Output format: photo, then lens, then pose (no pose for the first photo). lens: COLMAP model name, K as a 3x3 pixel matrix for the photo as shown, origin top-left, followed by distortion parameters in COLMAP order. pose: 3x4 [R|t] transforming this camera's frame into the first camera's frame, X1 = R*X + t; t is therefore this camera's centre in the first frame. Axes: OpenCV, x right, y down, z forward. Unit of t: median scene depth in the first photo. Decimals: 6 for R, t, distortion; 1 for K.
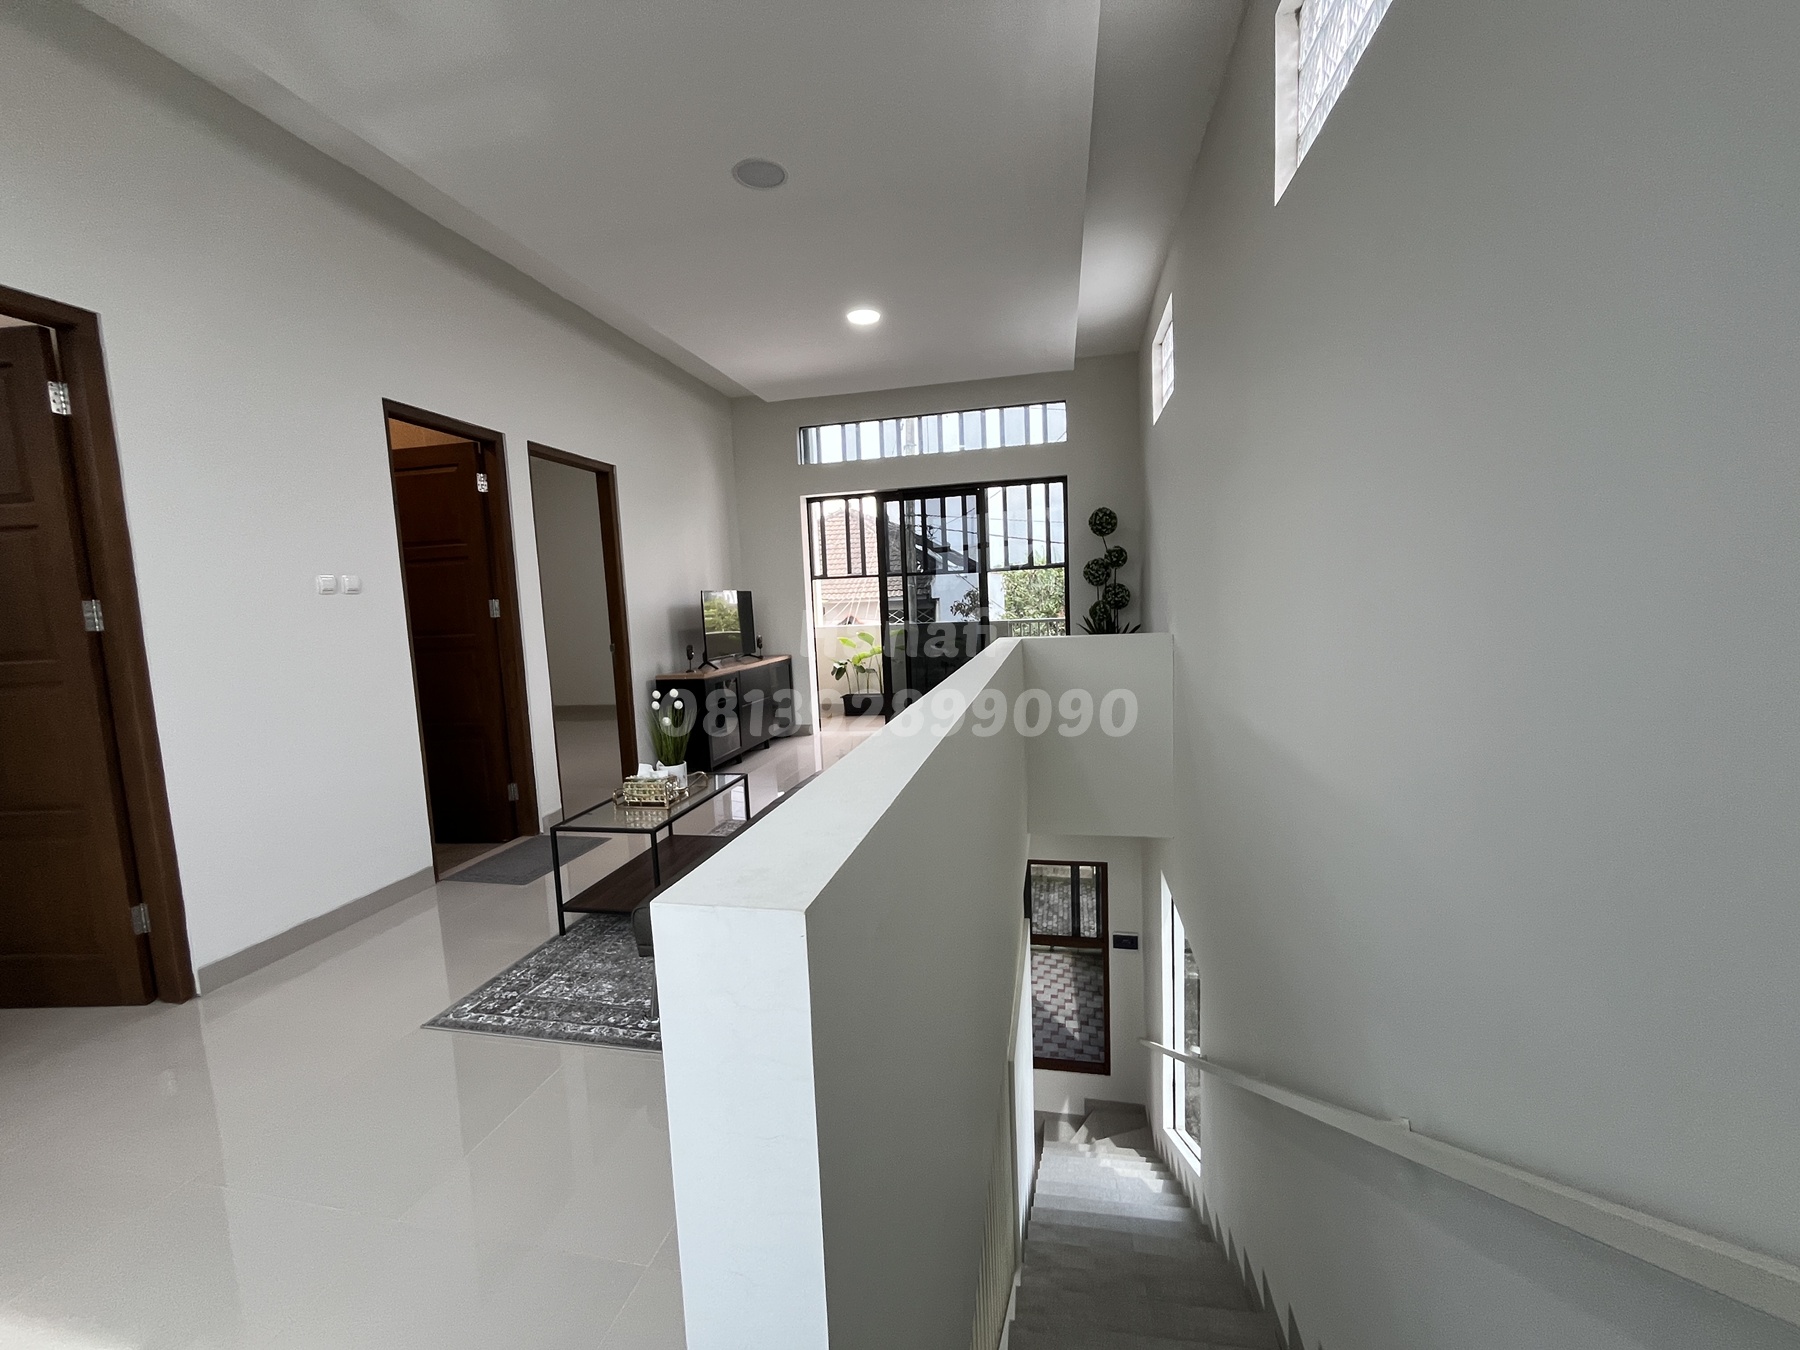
lens RADIAL K [[732.2, 0, 898.9], [0, 732.2, 672.5], [0, 0, 1]] dist [-0.001898, 0.000062]
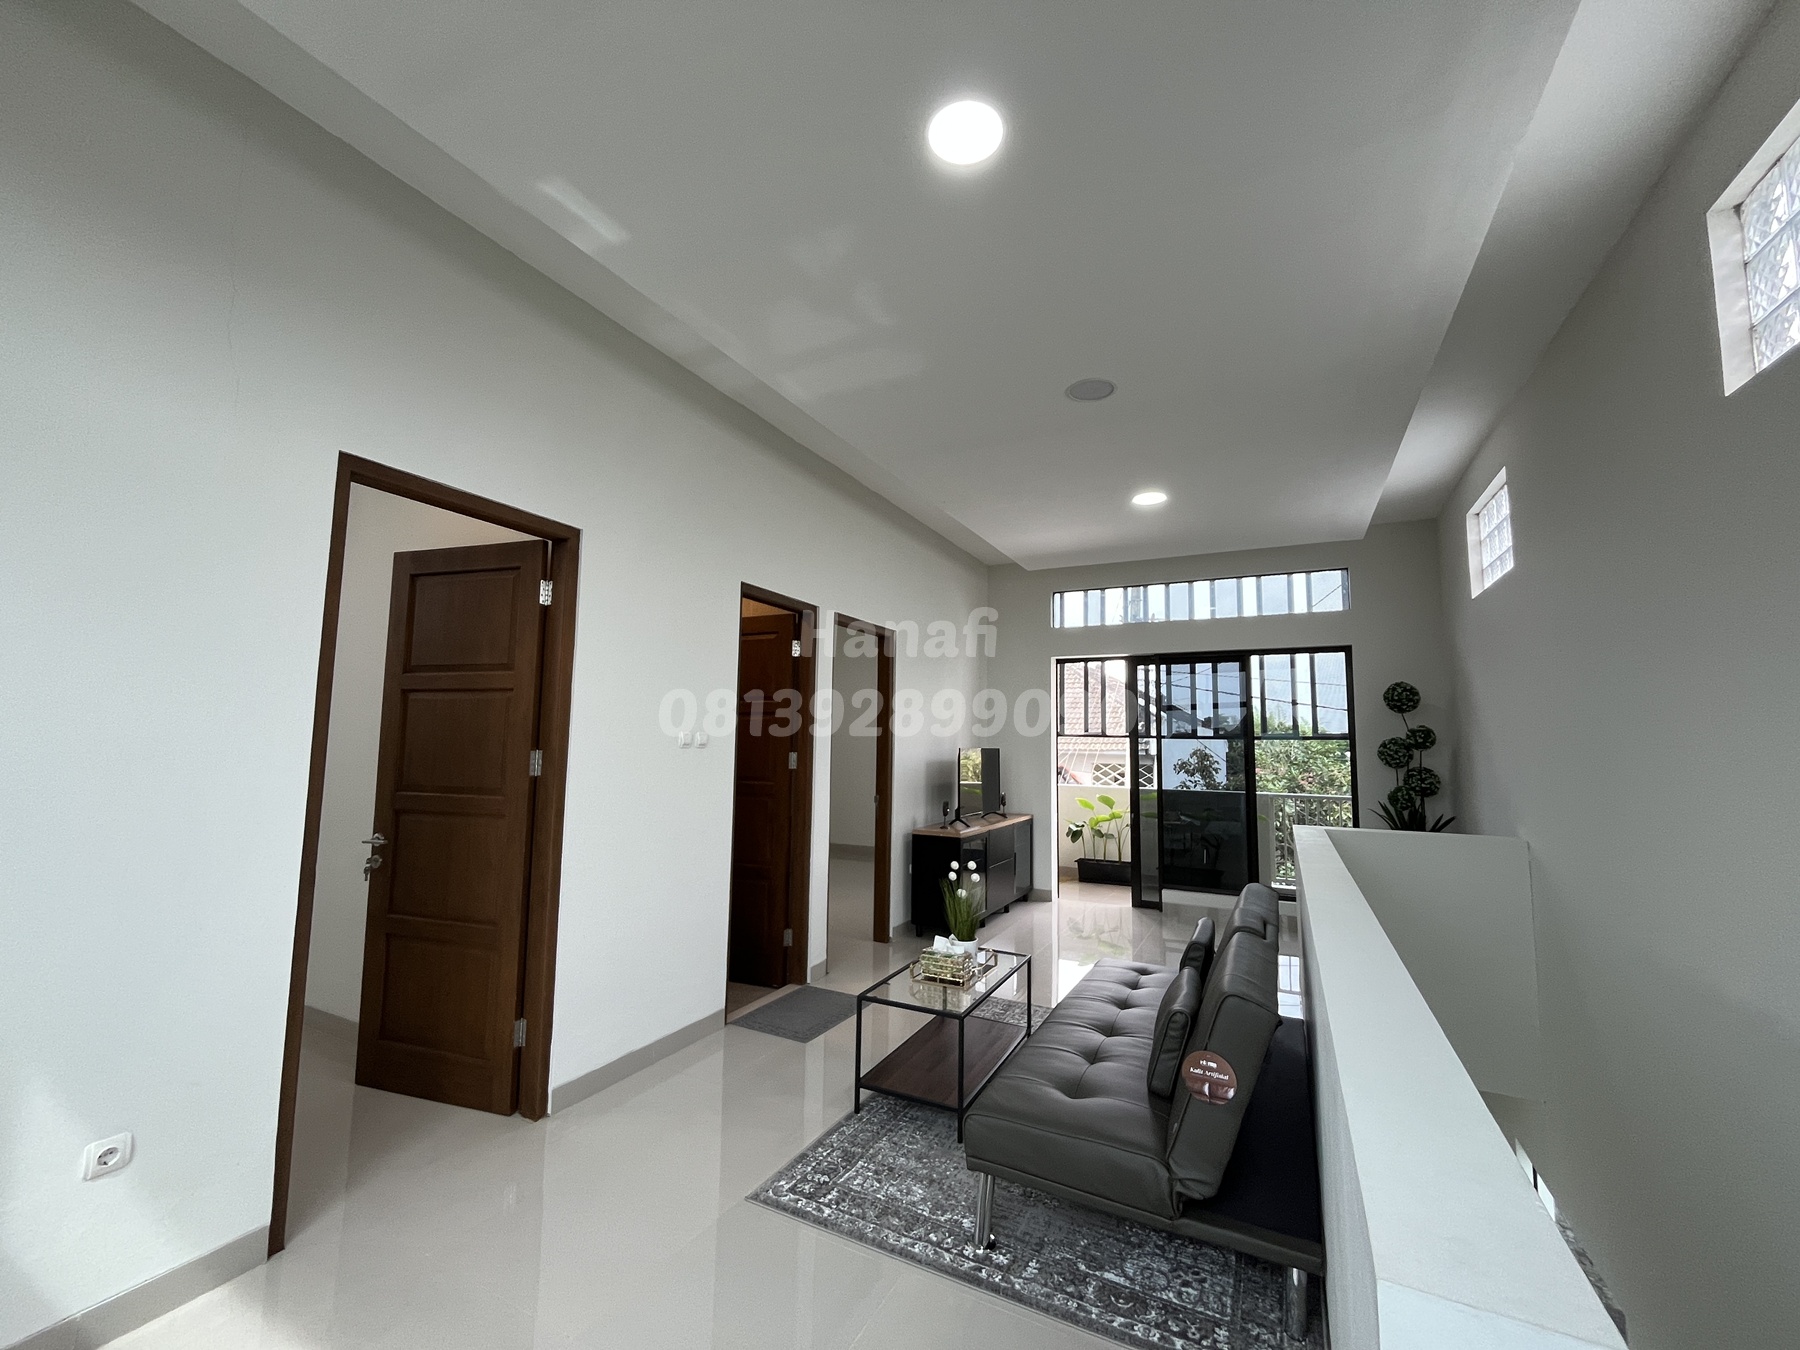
lens RADIAL K [[732.2, 0, 897.5], [0, 732.2, 670.9], [0, 0, 1]] dist [-0.001898, 0.000062]
pose [[0.964050, 0.033349, -0.263619, -0.128933], [-0.083574, 0.979800, -0.181681, -0.035944], [0.252235, 0.197181, 0.947363, -0.022608]]
